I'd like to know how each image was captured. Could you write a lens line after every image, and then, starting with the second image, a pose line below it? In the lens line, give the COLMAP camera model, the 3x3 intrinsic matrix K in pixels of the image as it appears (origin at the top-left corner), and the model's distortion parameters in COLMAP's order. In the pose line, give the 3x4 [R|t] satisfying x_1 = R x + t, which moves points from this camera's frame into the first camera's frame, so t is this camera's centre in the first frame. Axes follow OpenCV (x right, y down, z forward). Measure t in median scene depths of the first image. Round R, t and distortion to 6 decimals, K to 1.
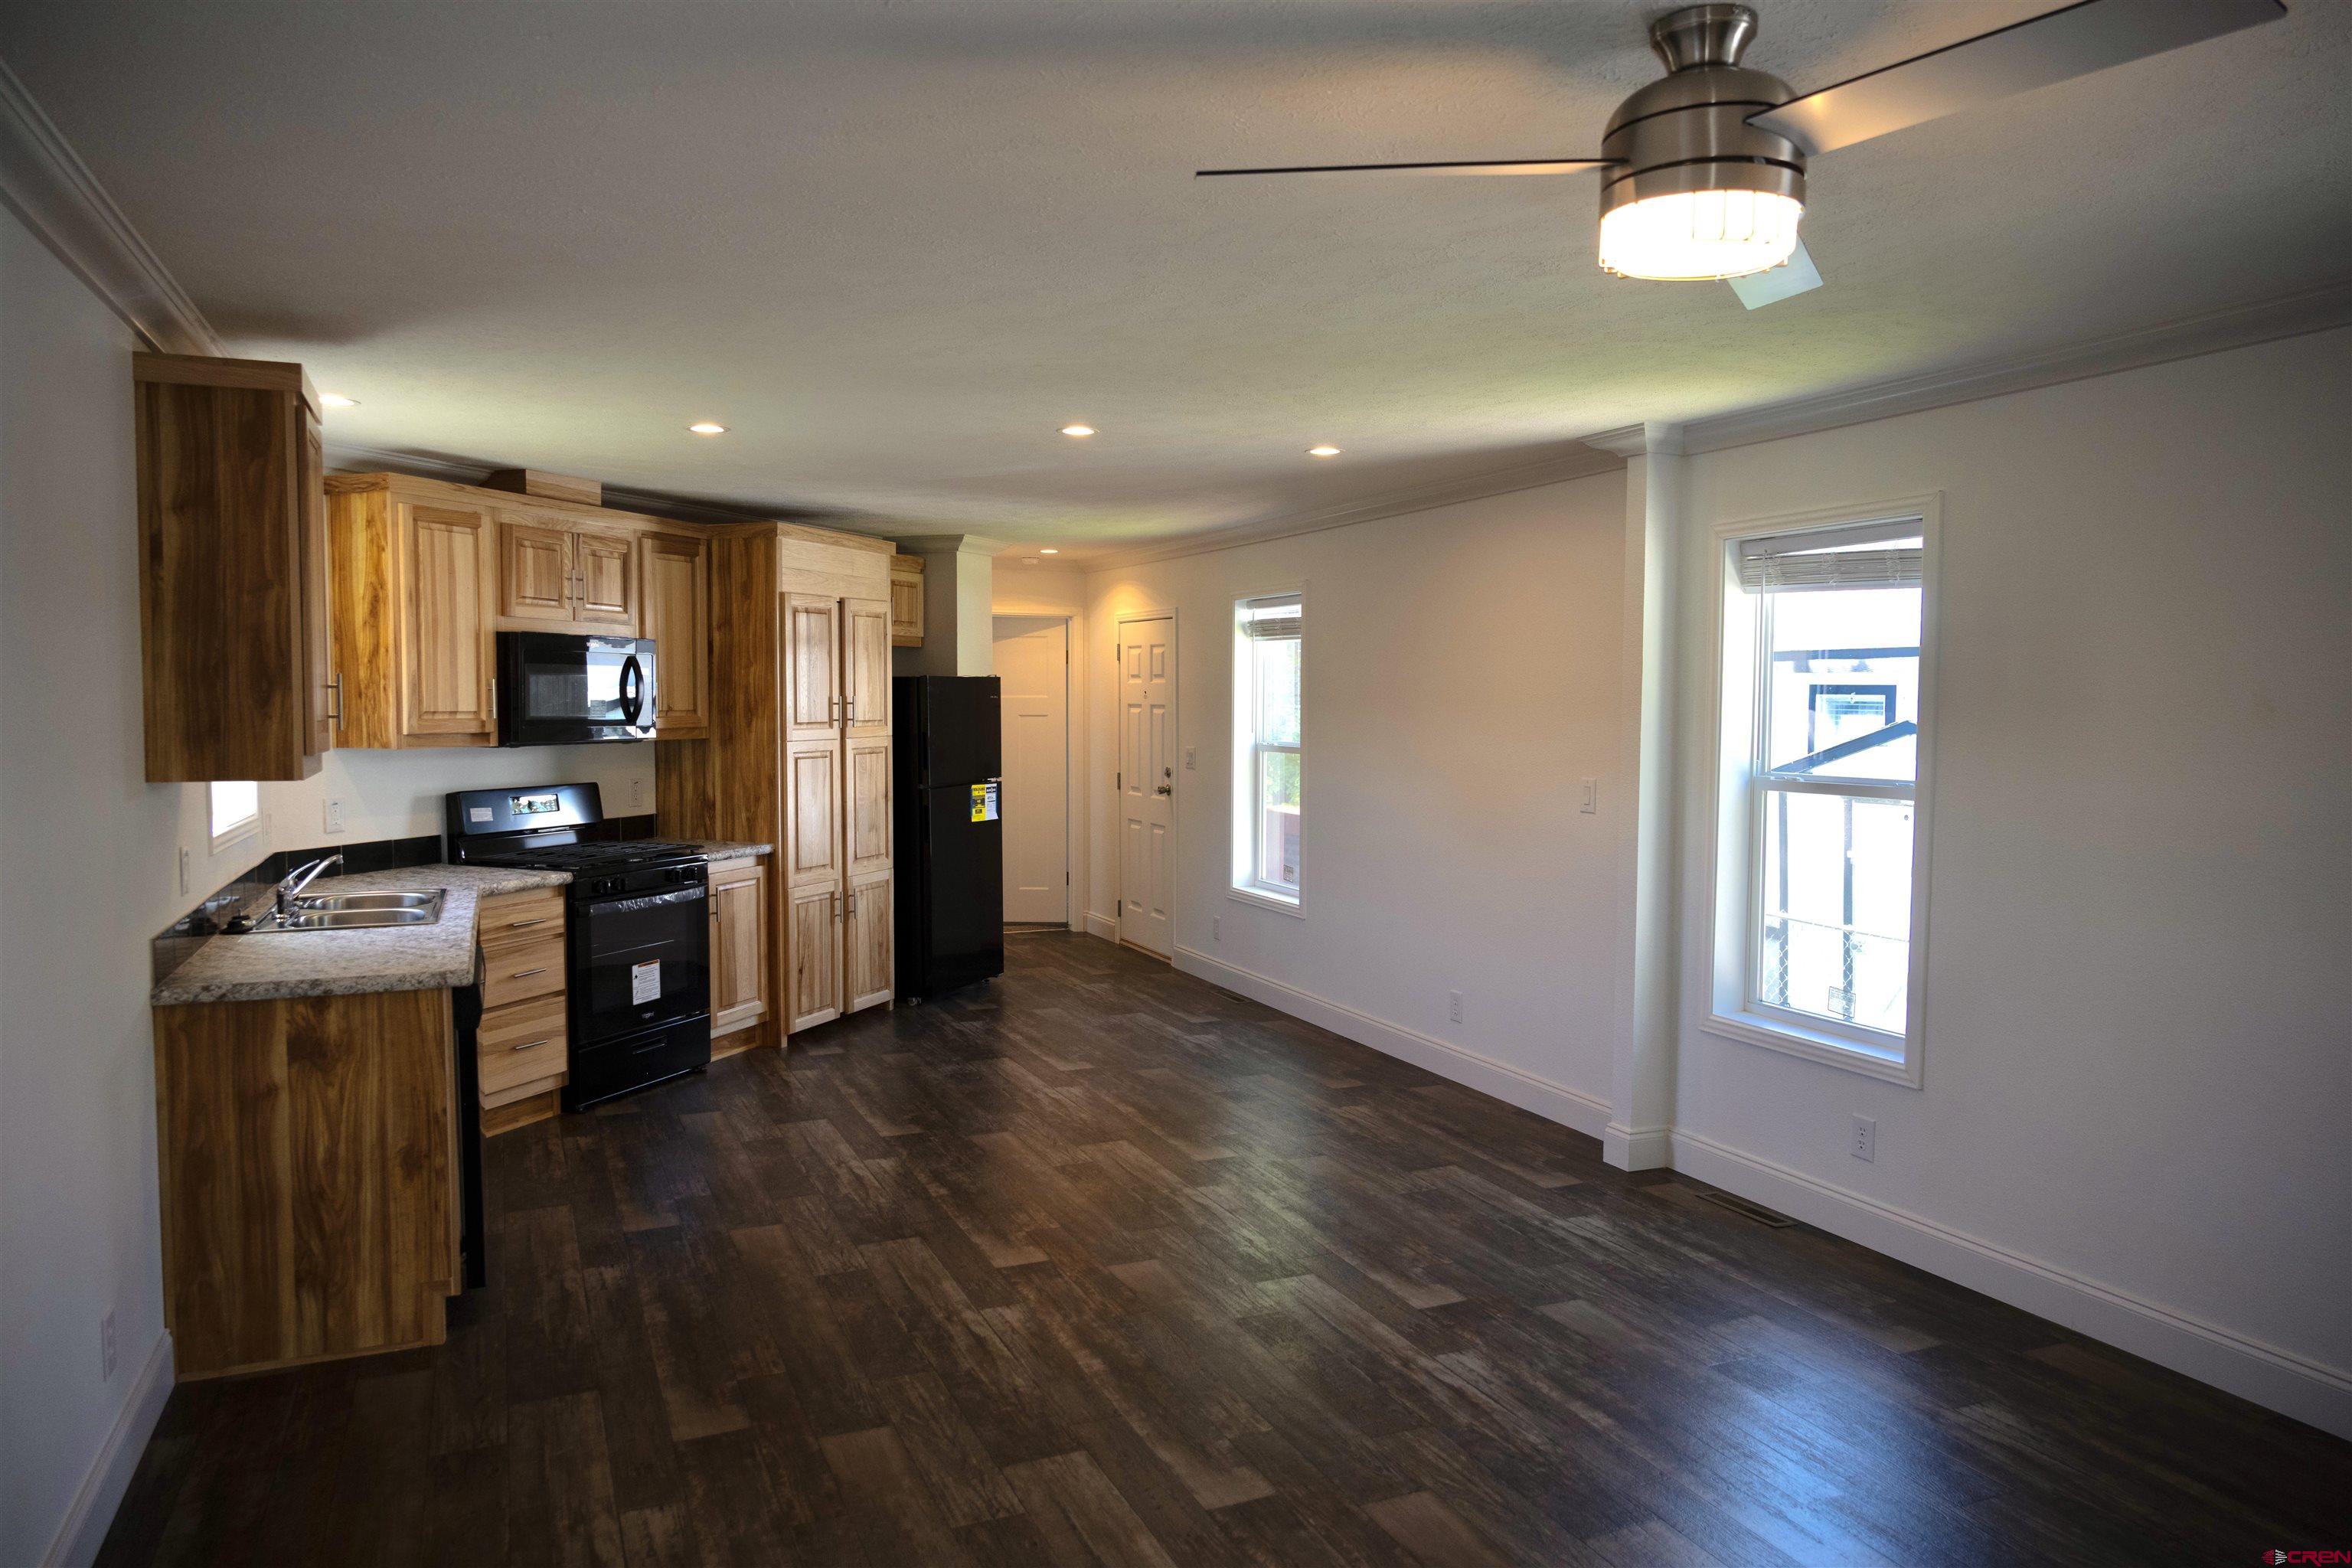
lens RADIAL K [[1562.4, 0, 1178.0], [0, 1562.4, 794.3], [0, 0, 1]] dist [-0.007968, 0.009219]
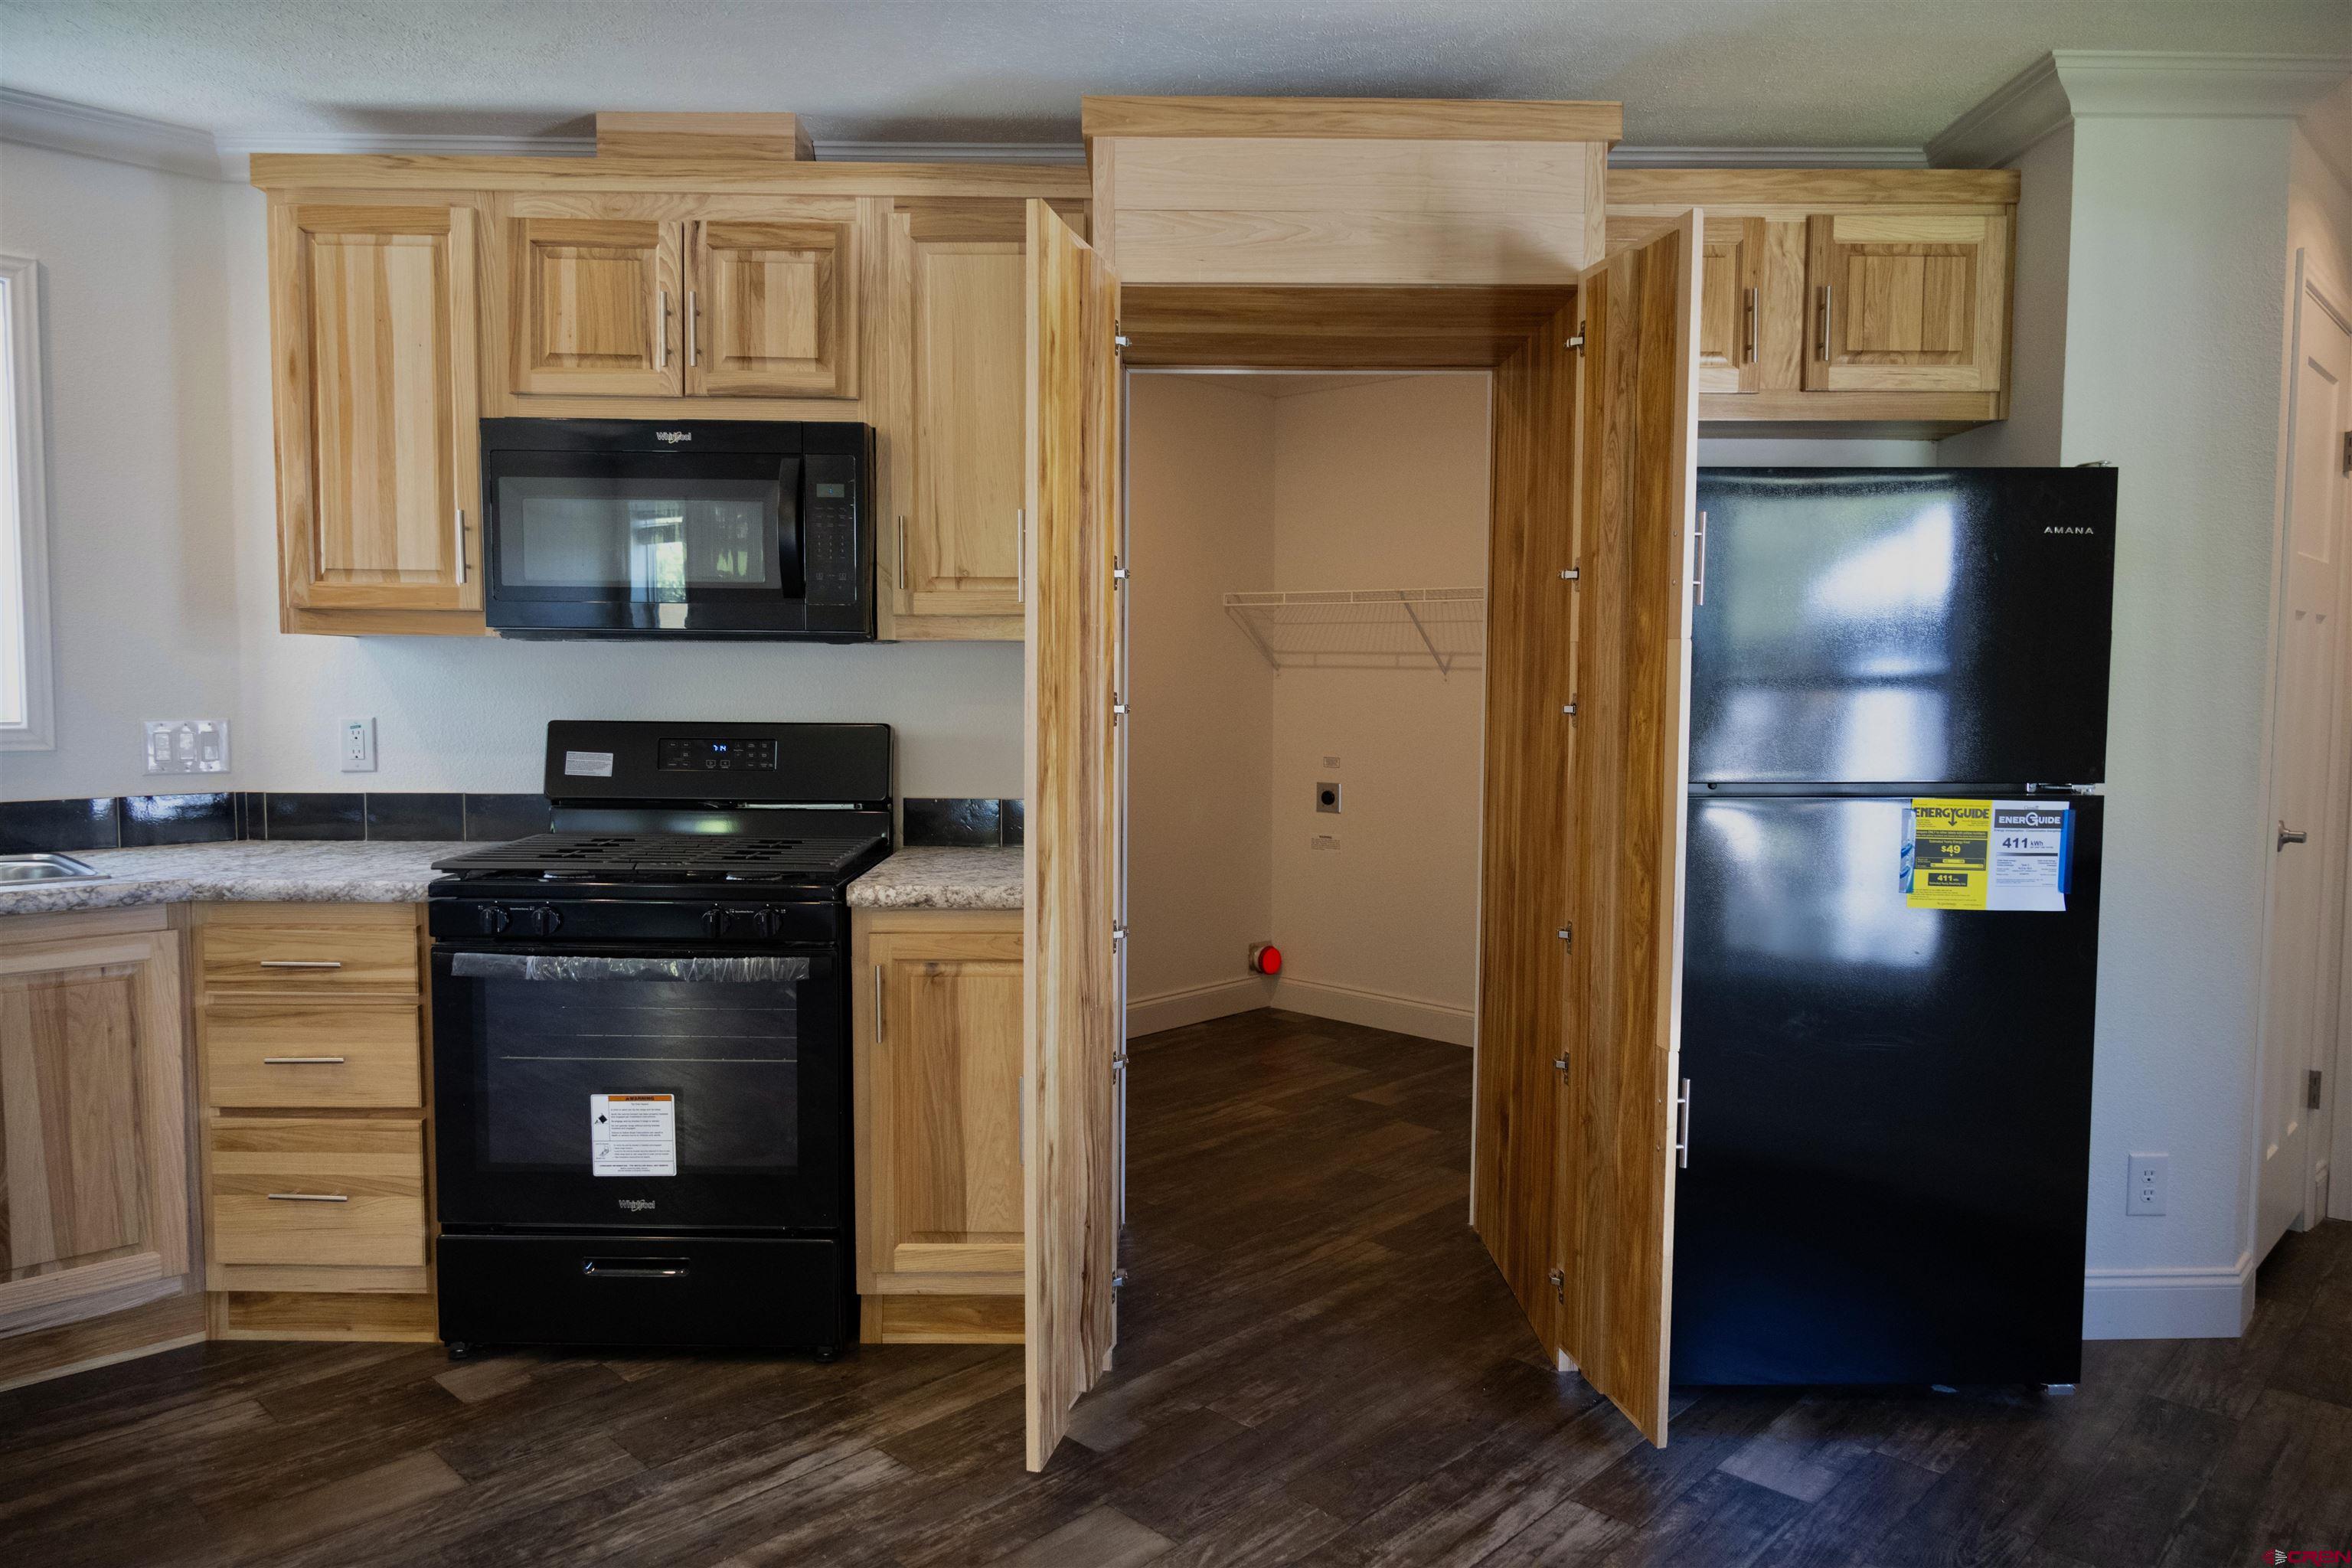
lens RADIAL K [[1562.4, 0, 1161.2], [0, 1562.4, 793.6], [0, 0, 1]] dist [-0.007968, 0.009219]
pose [[0.373484, 0.066045, -0.925283, 0.155326], [-0.065259, 0.996862, 0.044813, -0.015182], [0.925338, 0.043646, 0.376622, 0.989227]]
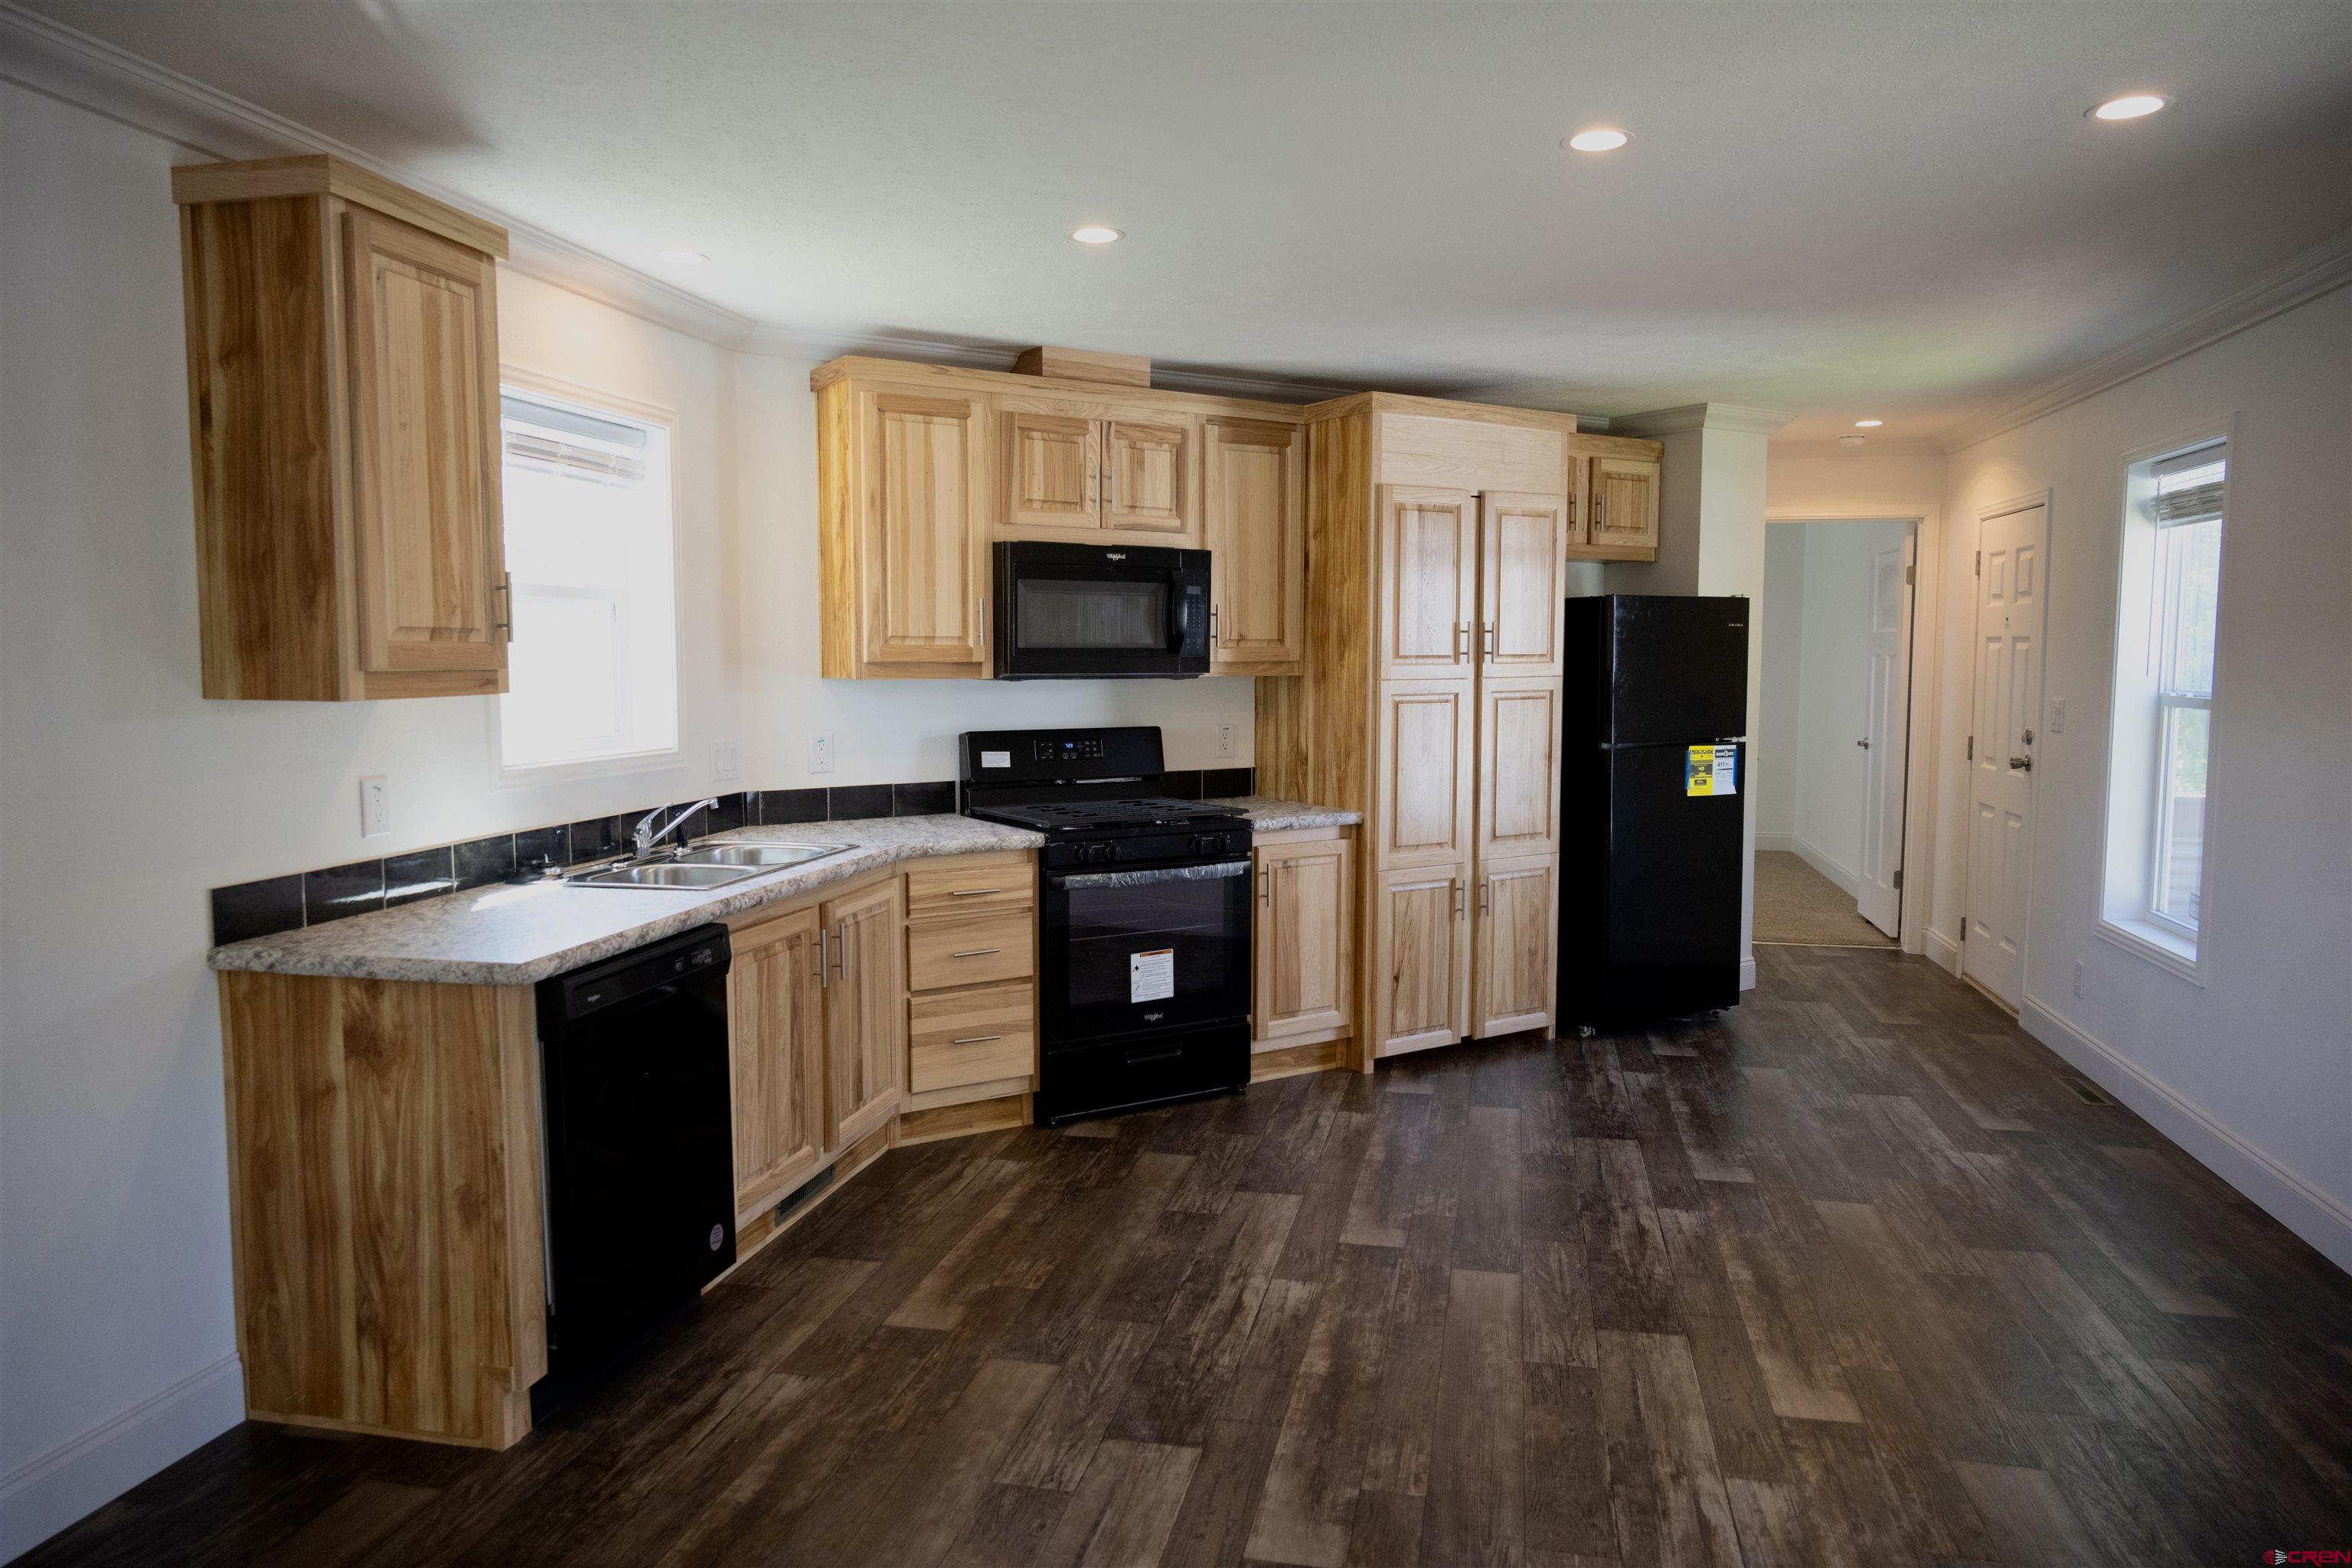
lens RADIAL K [[1562.4, 0, 1175.5], [0, 1562.4, 795.6], [0, 0, 1]] dist [-0.007968, 0.009219]
pose [[0.808652, 0.050366, -0.586127, 0.138853], [-0.034212, 0.998668, 0.038616, -0.003641], [0.587292, -0.011174, 0.809298, 0.366327]]
